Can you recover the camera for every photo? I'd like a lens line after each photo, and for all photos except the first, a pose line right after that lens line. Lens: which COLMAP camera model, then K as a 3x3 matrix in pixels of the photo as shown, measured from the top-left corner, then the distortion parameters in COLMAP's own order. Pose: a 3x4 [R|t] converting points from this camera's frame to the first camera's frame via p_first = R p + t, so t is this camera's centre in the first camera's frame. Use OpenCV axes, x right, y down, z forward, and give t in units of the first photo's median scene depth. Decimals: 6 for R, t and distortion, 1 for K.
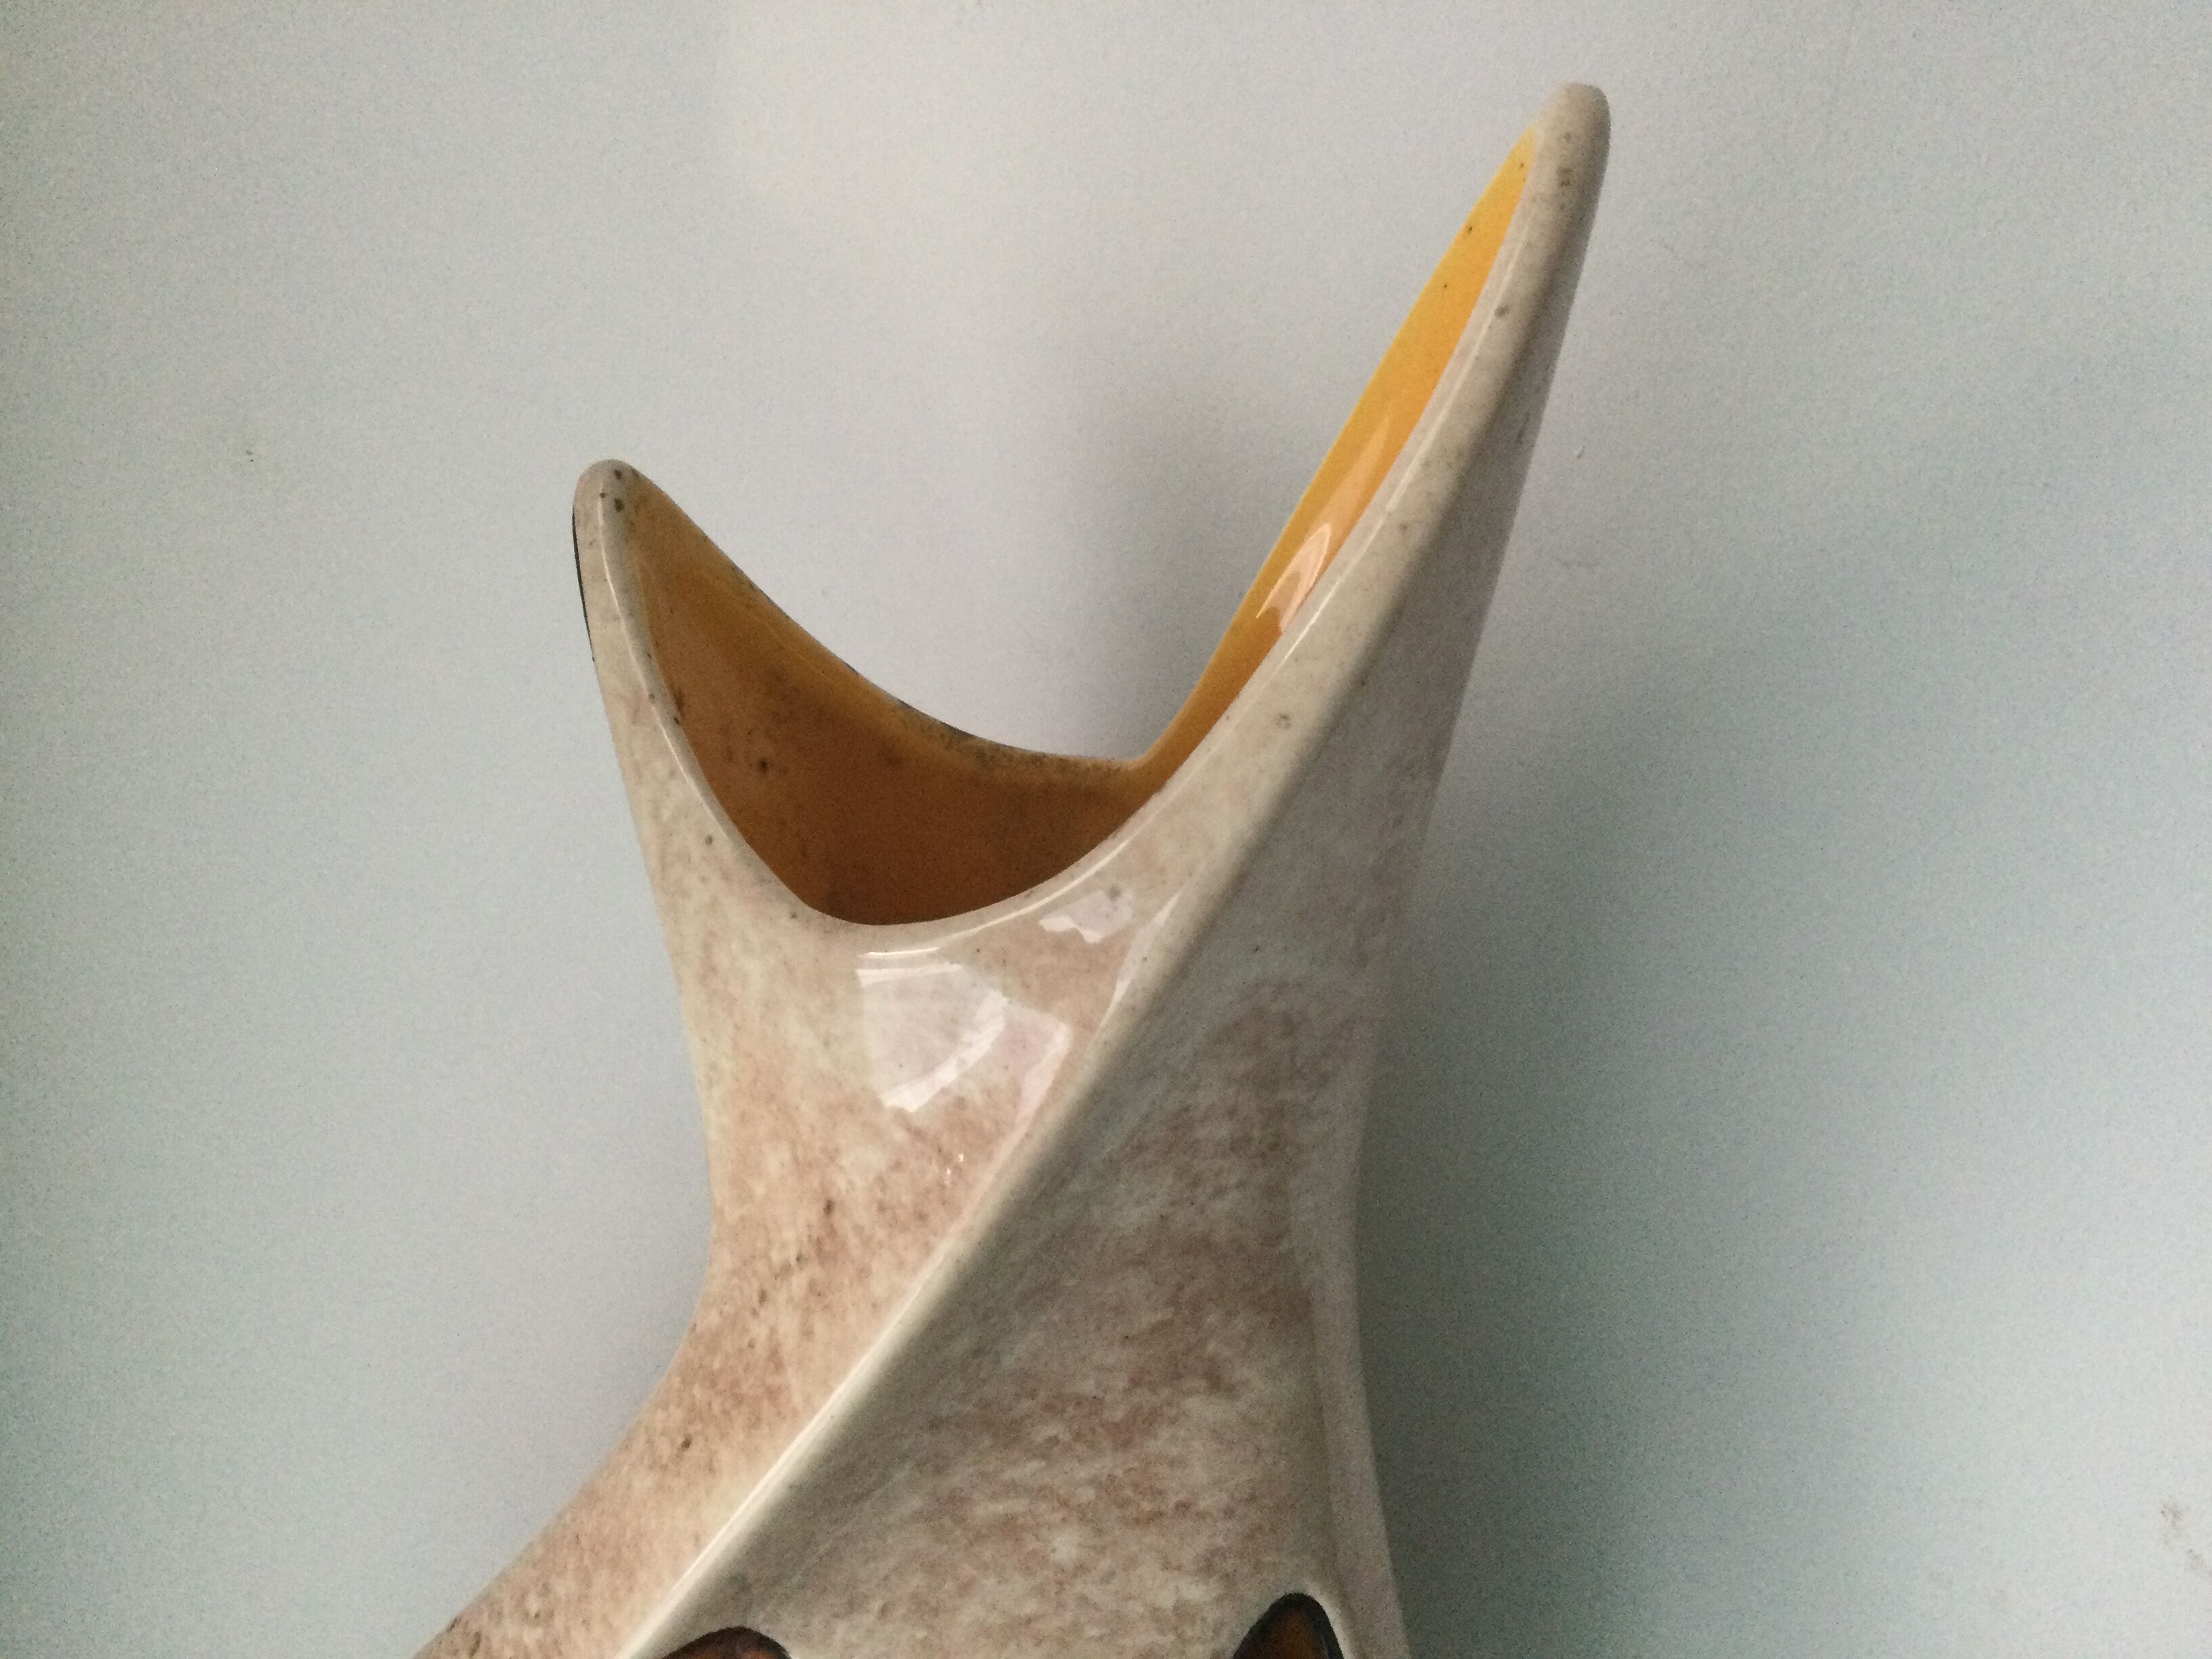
lens RADIAL K [[1962.4, 0, 1107.6], [0, 1962.4, 828.4], [0, 0, 1]] dist [0.005360, -0.011956]
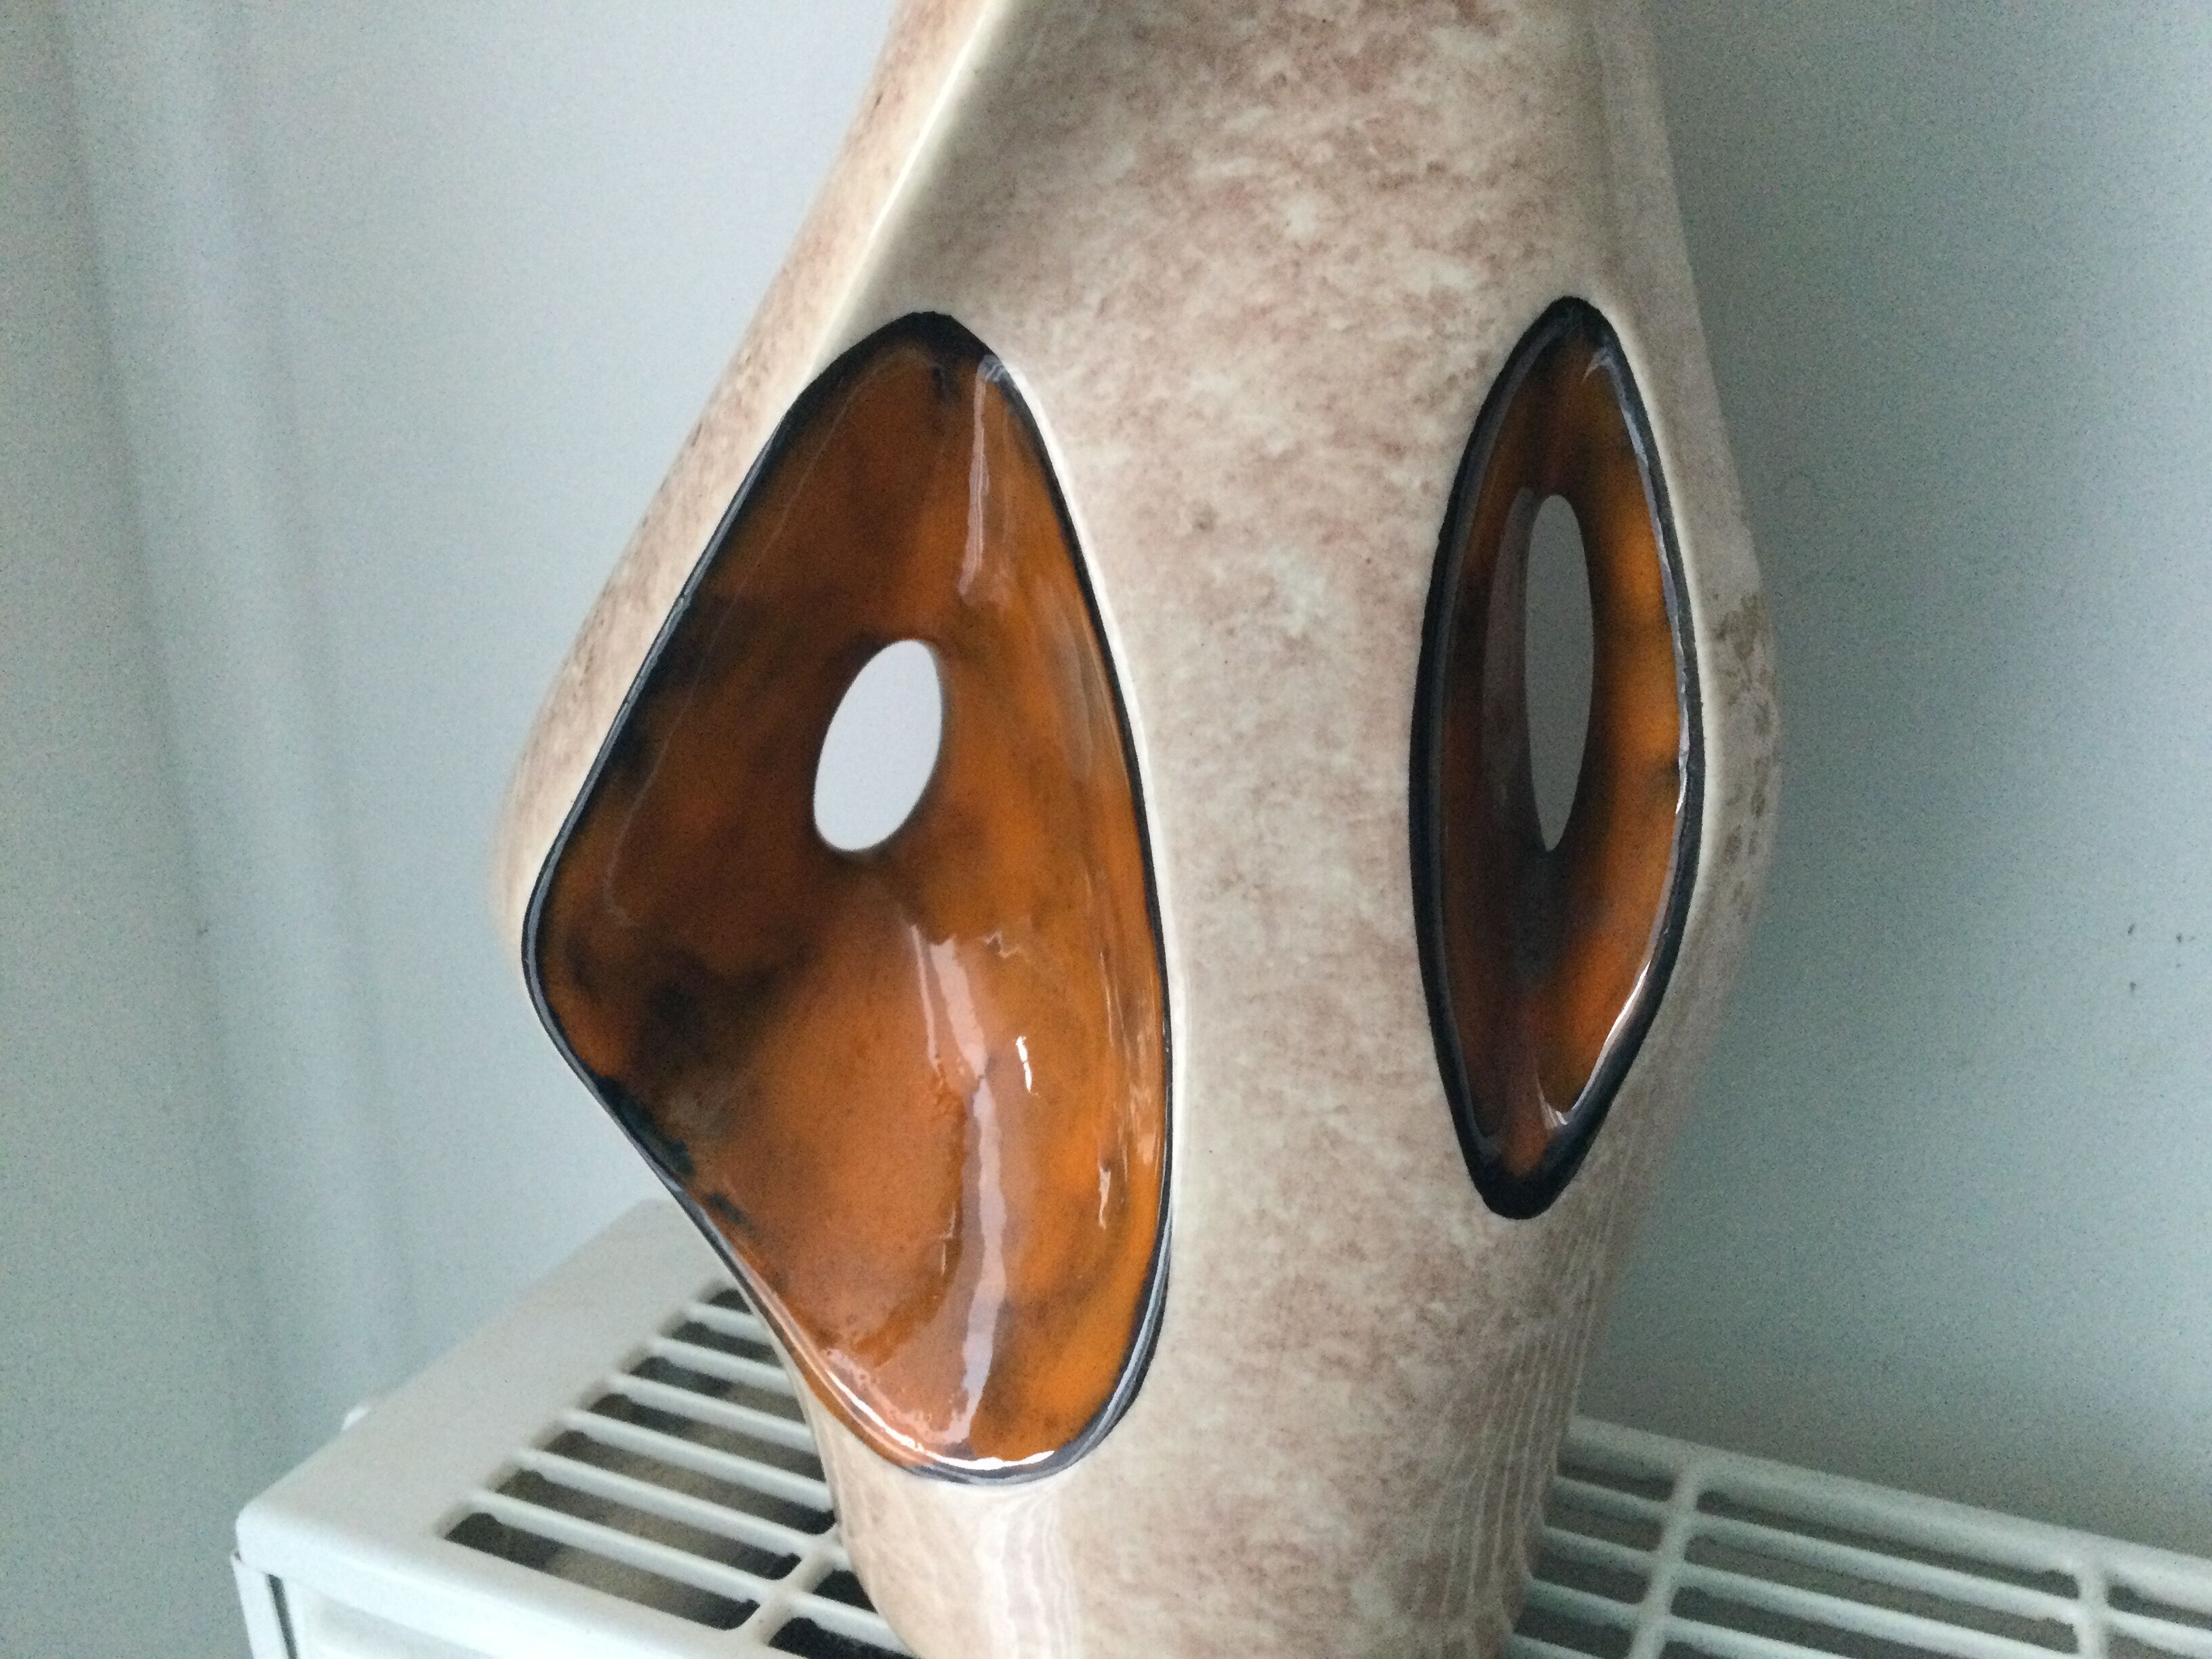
lens RADIAL K [[1962.4, 0, 1102.9], [0, 1962.4, 830.8], [0, 0, 1]] dist [0.005360, -0.011956]
pose [[0.975213, -0.027920, -0.219501, 0.077804], [0.041091, 0.997603, 0.055667, 0.587817], [0.217421, -0.063307, 0.974023, 0.101558]]
